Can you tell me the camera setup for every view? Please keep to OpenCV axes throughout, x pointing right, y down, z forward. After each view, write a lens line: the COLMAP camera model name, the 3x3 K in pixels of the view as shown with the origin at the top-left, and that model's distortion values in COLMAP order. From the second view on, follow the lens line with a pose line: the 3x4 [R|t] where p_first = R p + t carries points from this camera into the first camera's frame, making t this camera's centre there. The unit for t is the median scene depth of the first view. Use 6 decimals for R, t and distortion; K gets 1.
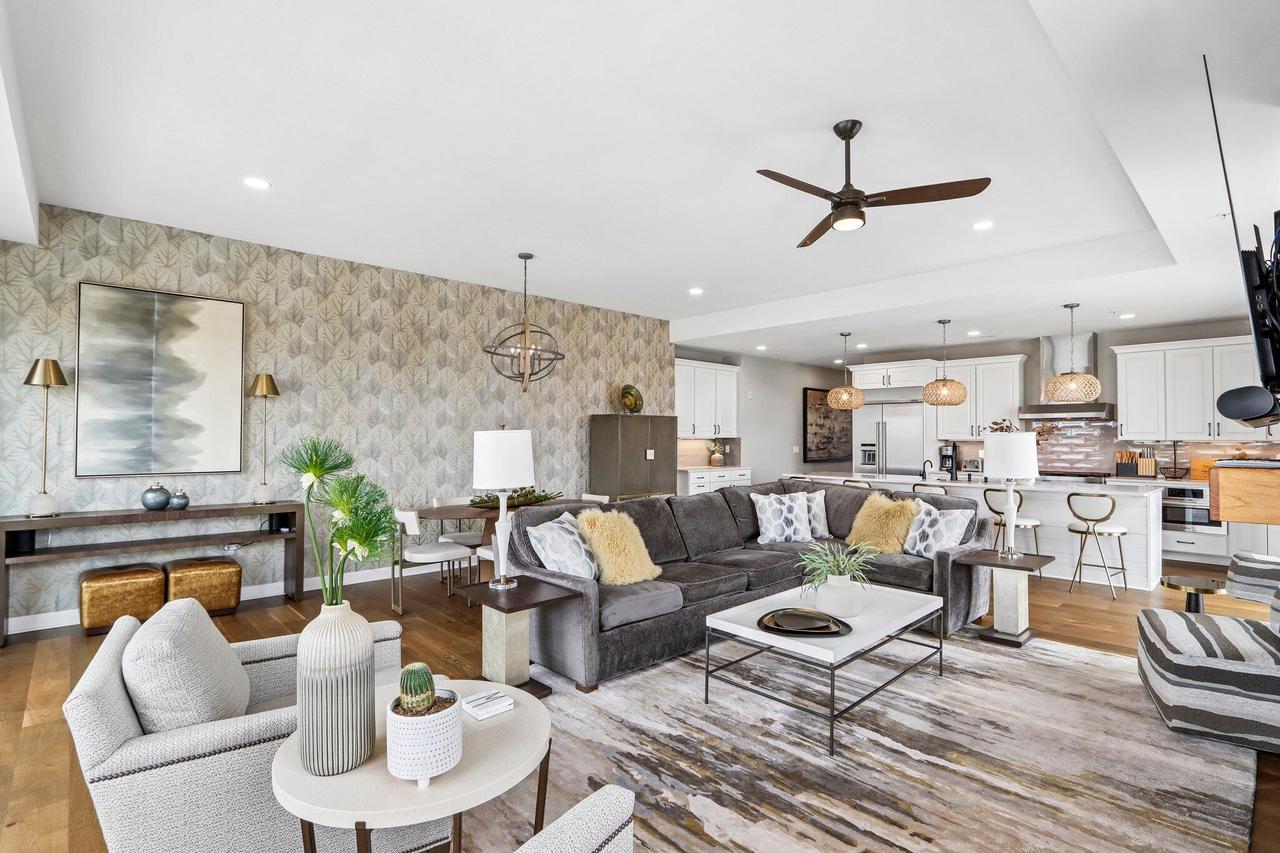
lens RADIAL K [[603.5, 0, 638.7], [0, 603.5, 419.6], [0, 0, 1]] dist [-0.020095, 0.001627]
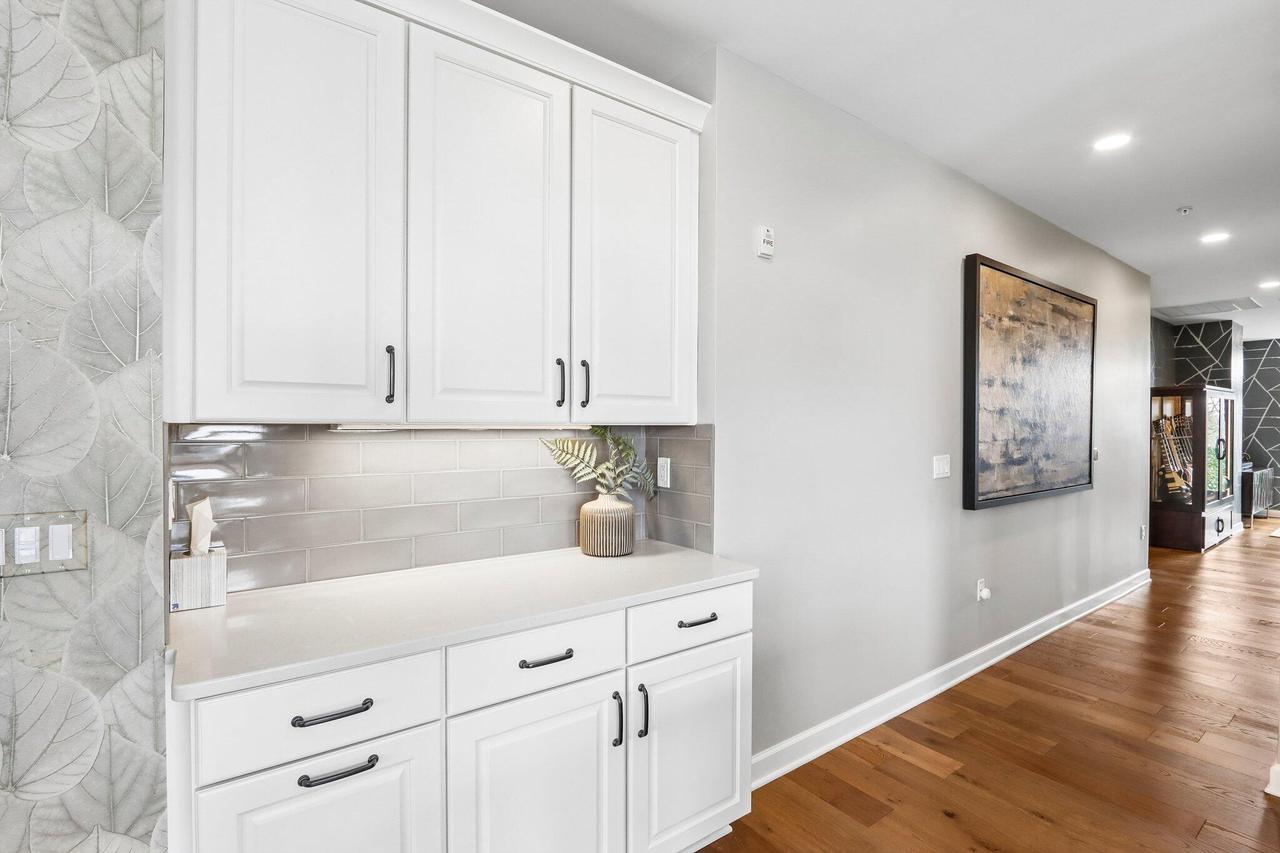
lens RADIAL K [[603.5, 0, 653.3], [0, 603.5, 427.2], [0, 0, 1]] dist [-0.020095, 0.001627]
pose [[0.995039, 0.000164, -0.099487, 0.219965], [0.002941, 0.999513, 0.031070, 0.031398], [0.099444, -0.031209, 0.994554, 1.012059]]
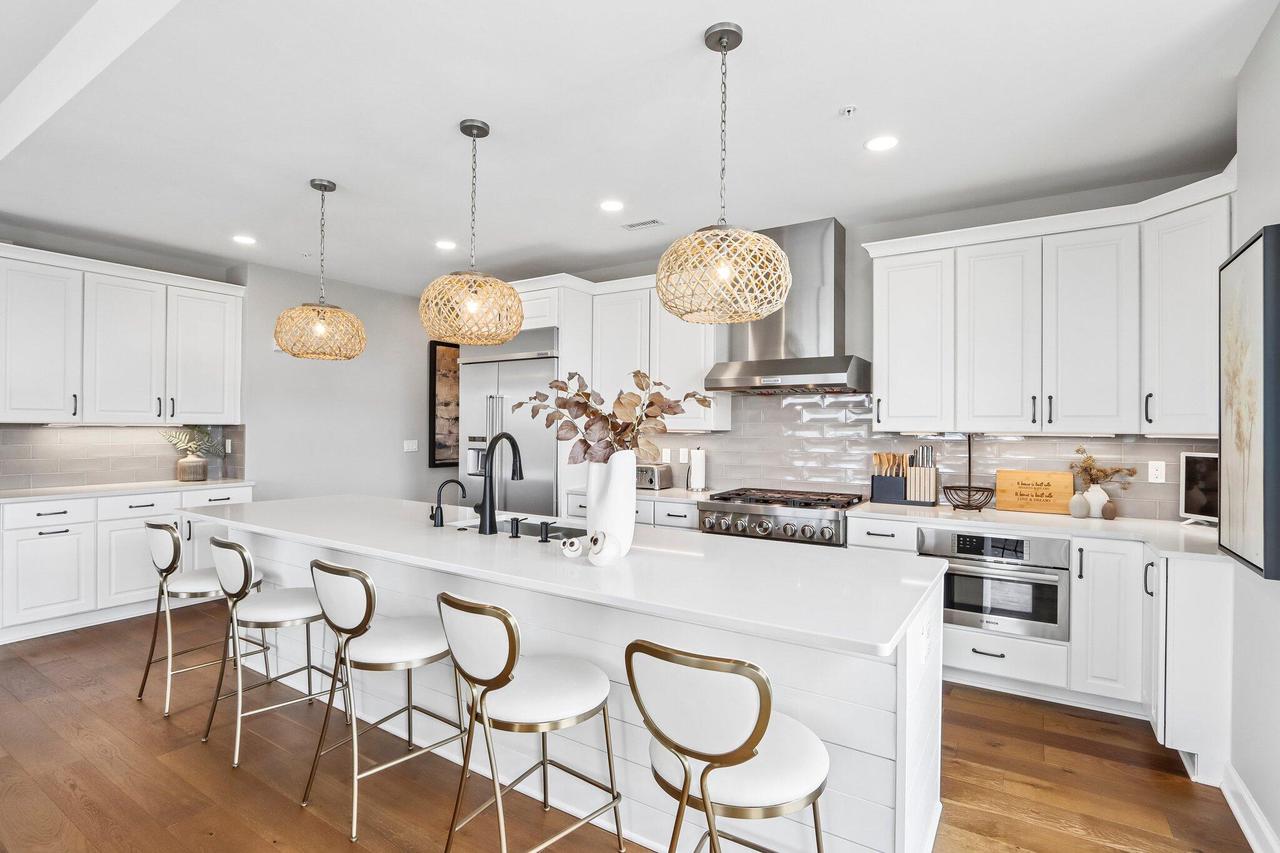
lens RADIAL K [[603.5, 0, 639.4], [0, 603.5, 427.4], [0, 0, 1]] dist [-0.020095, 0.001627]
pose [[0.970062, 0.003783, 0.242827, 0.483332], [-0.011278, 0.999502, 0.029483, 0.017914], [-0.242594, -0.031339, 0.969622, 0.548902]]
